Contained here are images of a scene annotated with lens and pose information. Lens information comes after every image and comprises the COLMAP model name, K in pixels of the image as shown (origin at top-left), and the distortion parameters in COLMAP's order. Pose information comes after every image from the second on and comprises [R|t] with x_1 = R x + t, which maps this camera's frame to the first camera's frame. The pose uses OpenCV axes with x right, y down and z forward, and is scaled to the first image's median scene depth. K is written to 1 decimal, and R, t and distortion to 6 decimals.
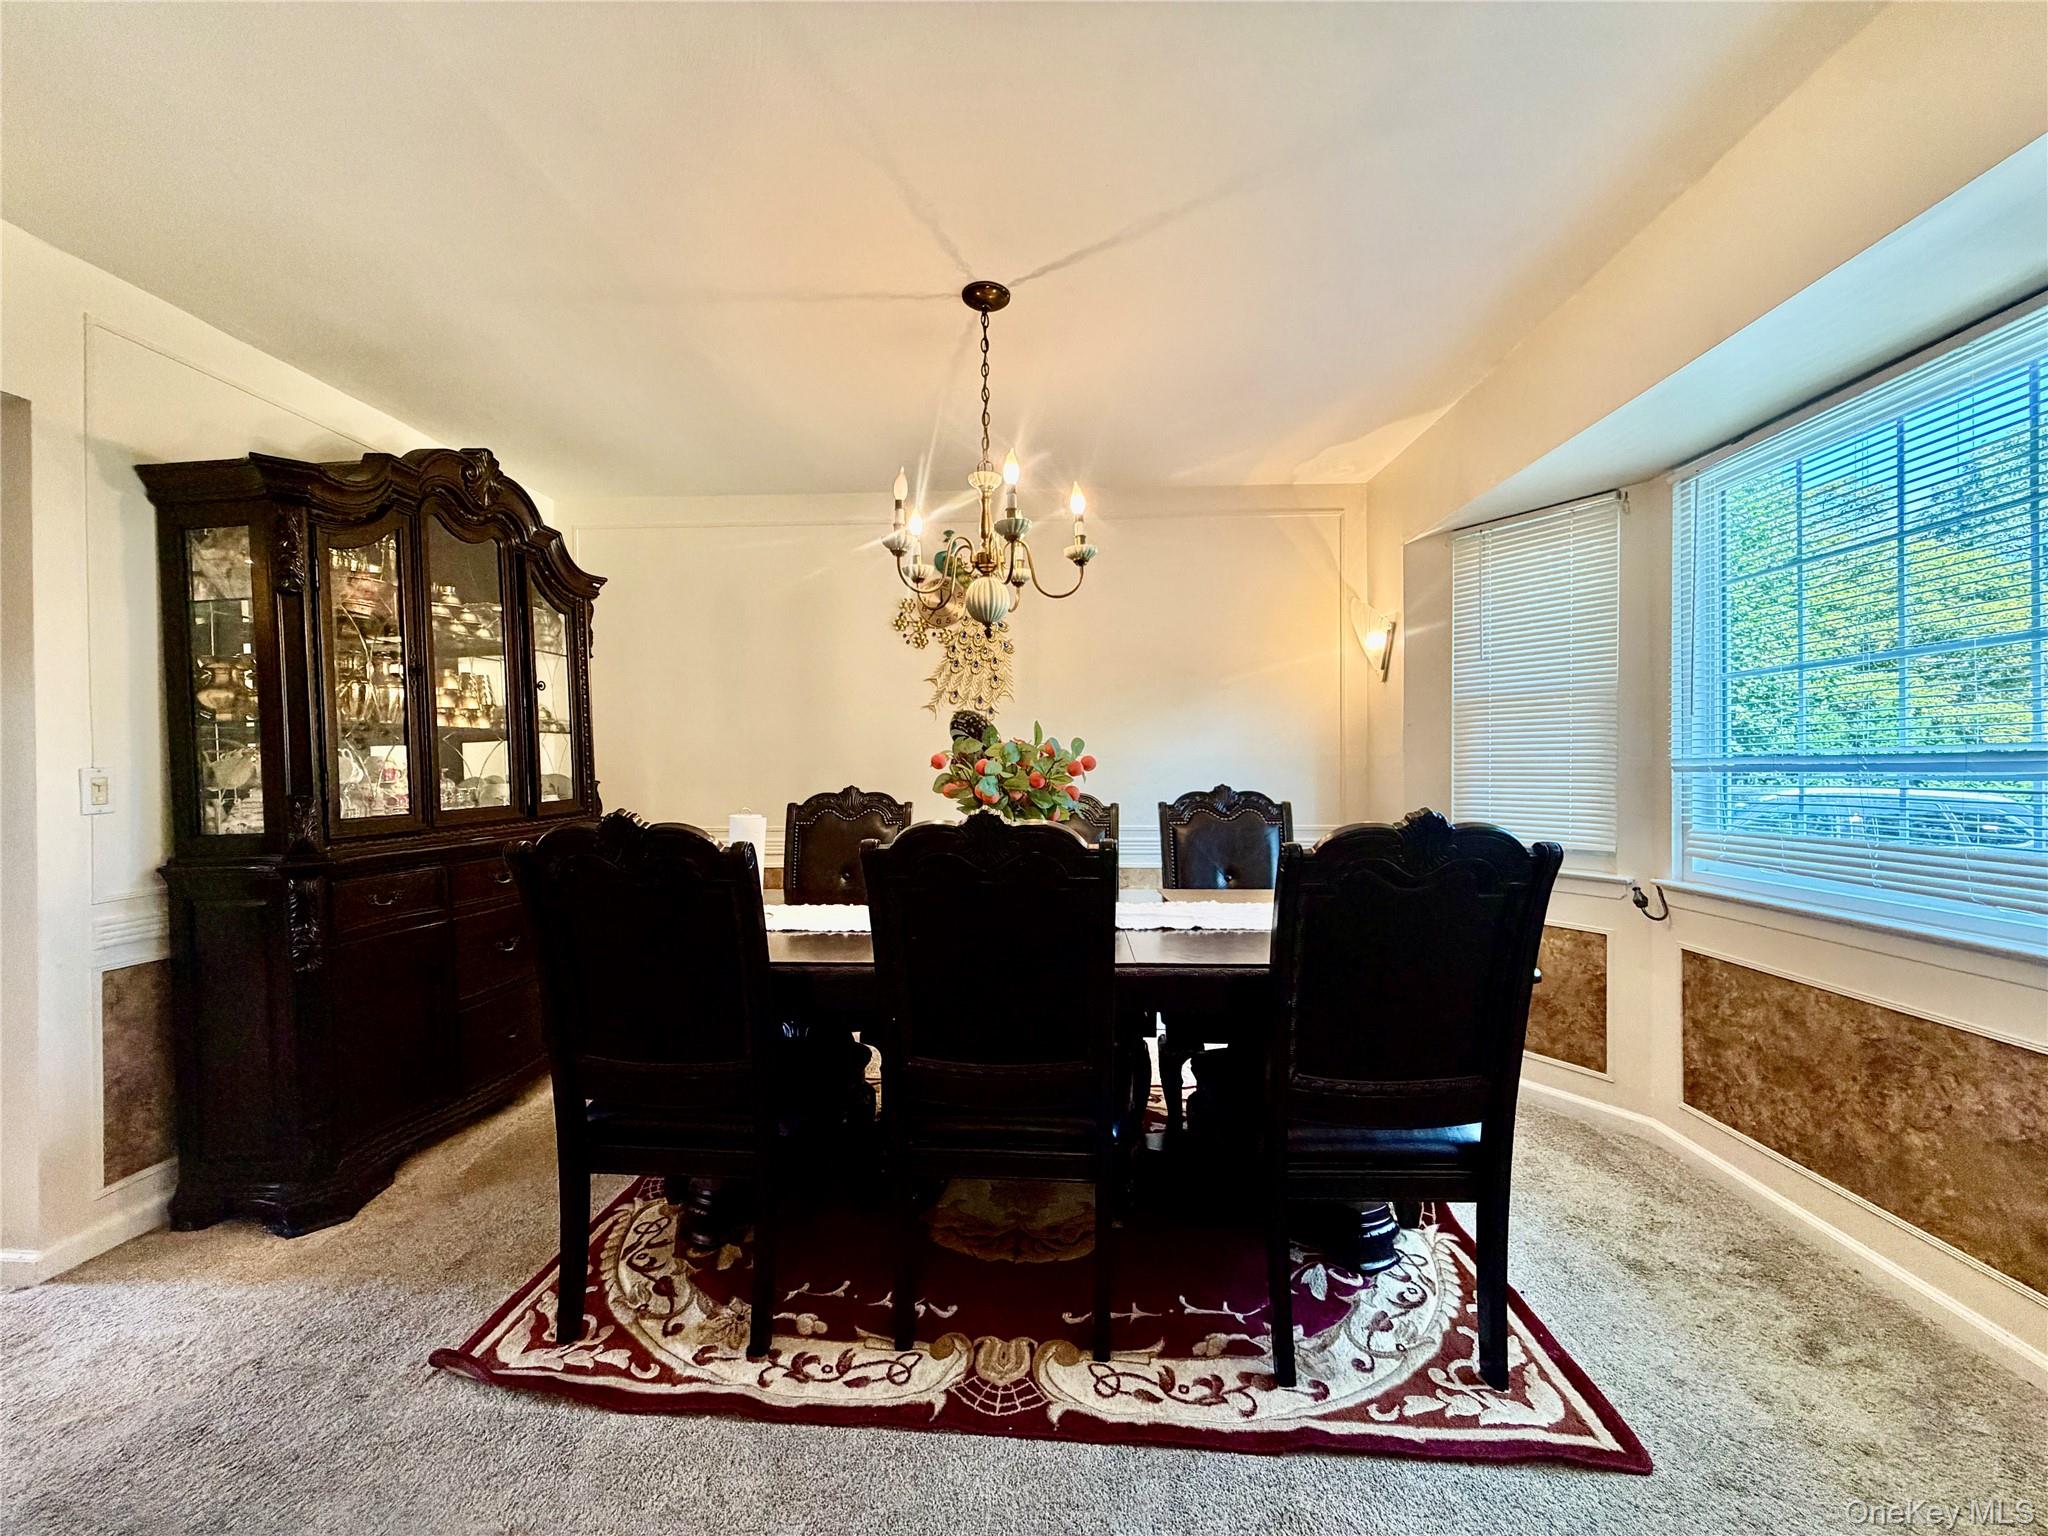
lens RADIAL K [[815.4, 0, 1022.0], [0, 815.4, 768.3], [0, 0, 1]] dist [-0.001733, 0.000319]
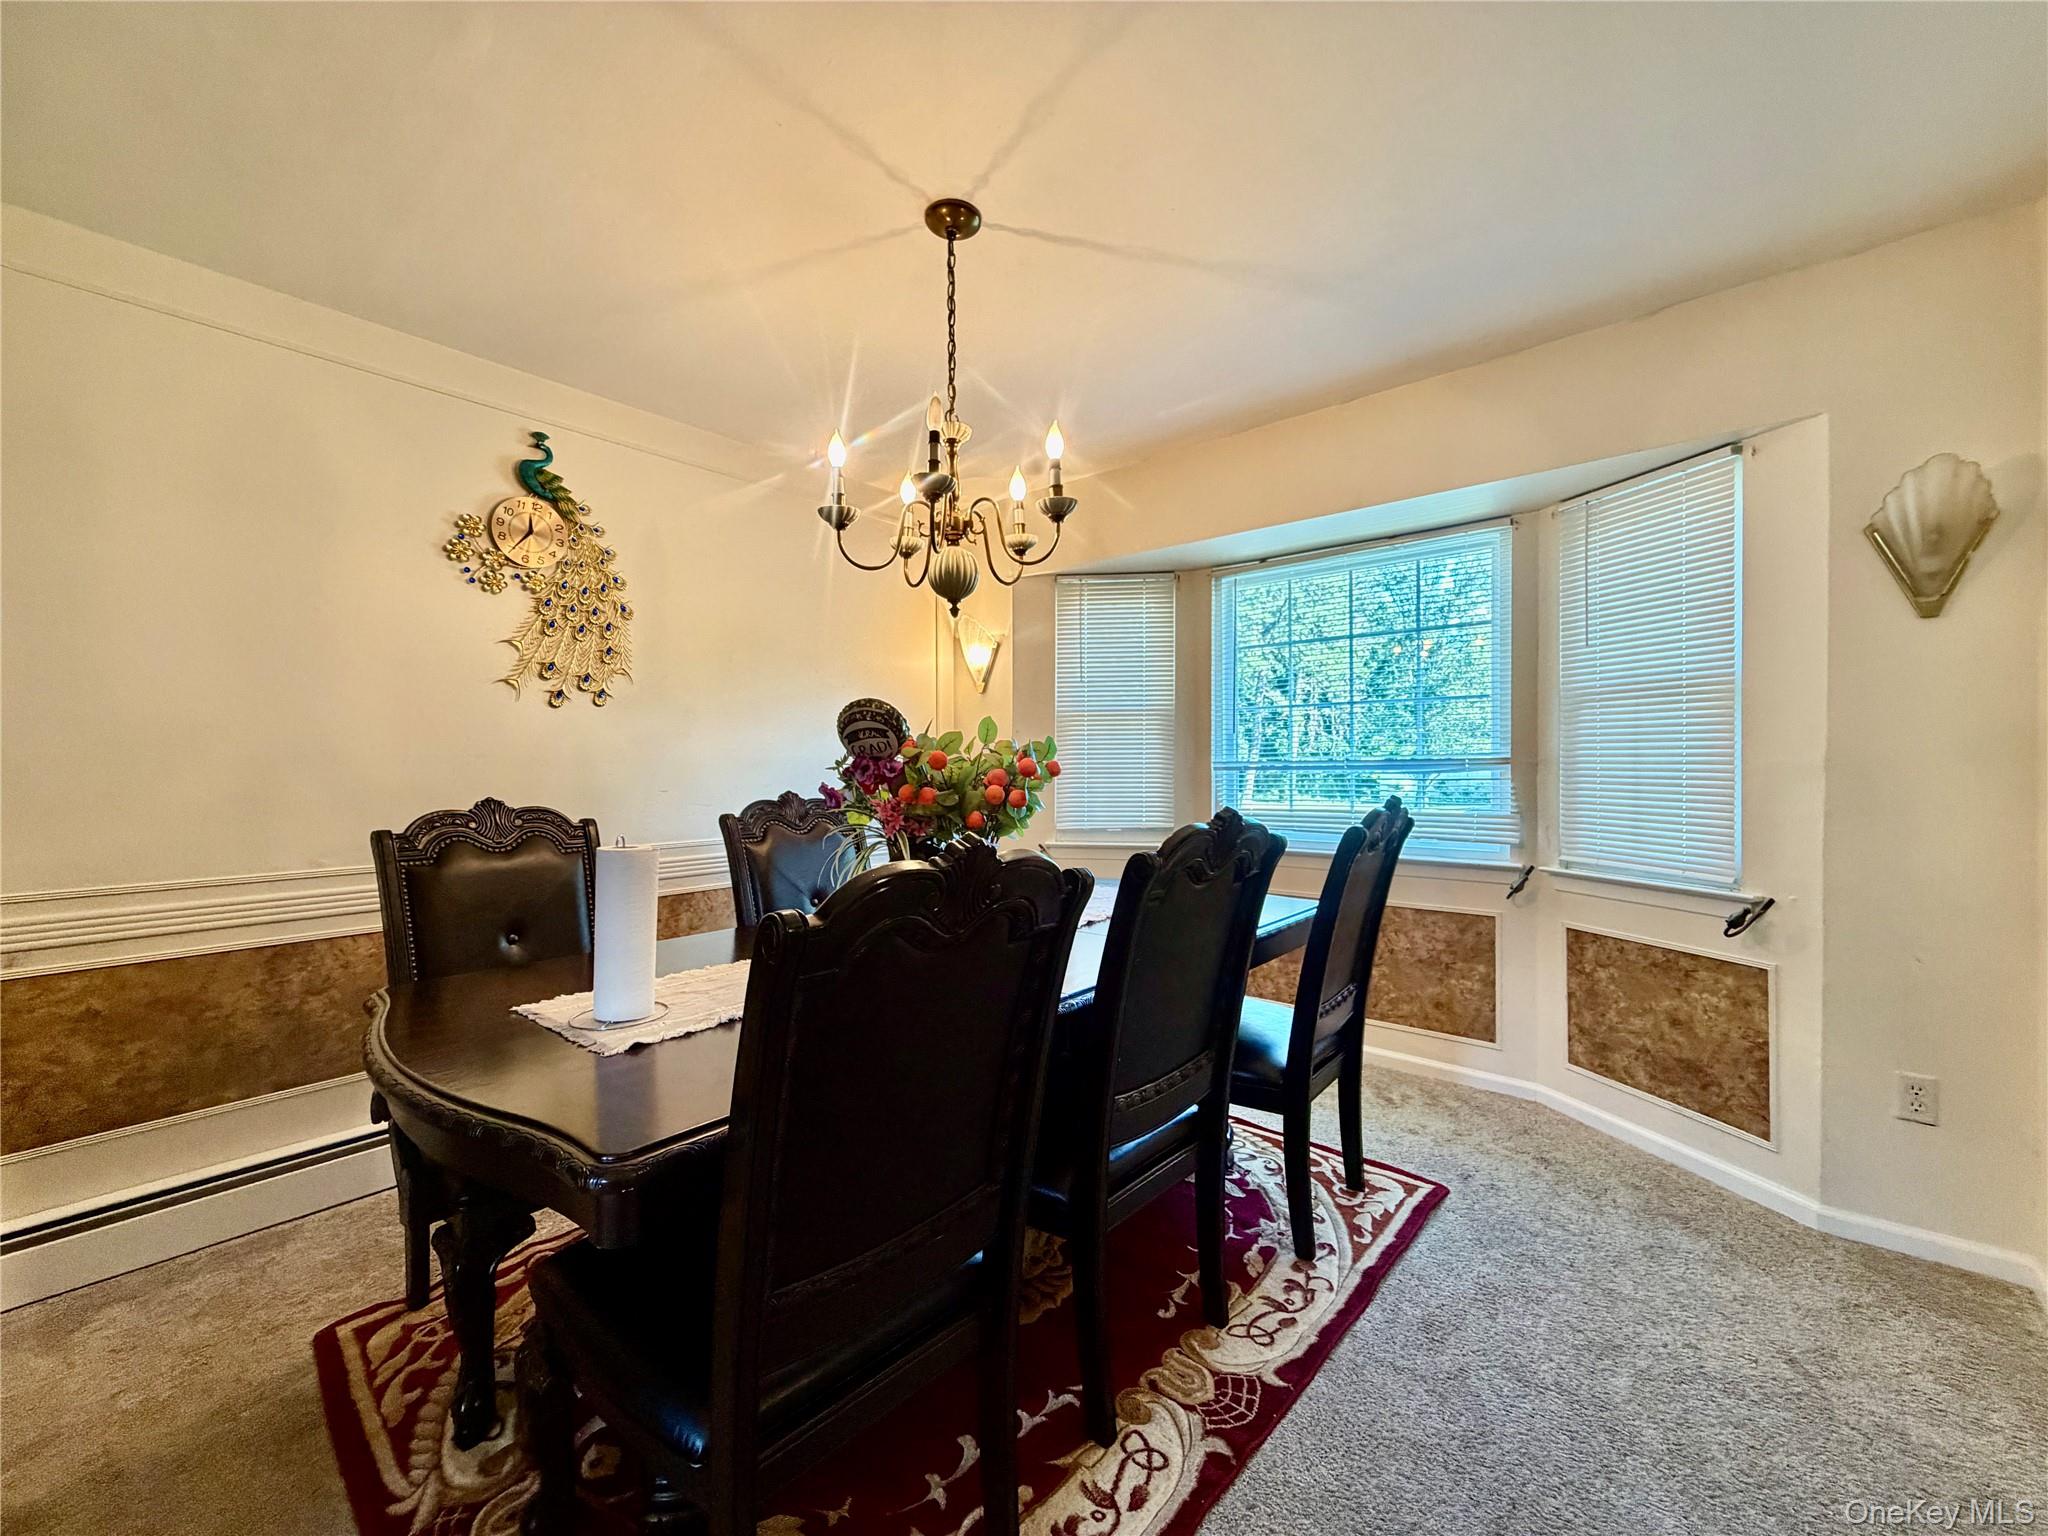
lens RADIAL K [[817.7, 0, 1015.8], [0, 817.7, 770.6], [0, 0, 1]] dist [-0.000365, 0.000186]
pose [[0.614979, -0.004393, 0.788531, -0.908132], [0.004821, 0.999987, 0.001811, 0.000382], [-0.788528, 0.002688, 0.614993, 0.558276]]
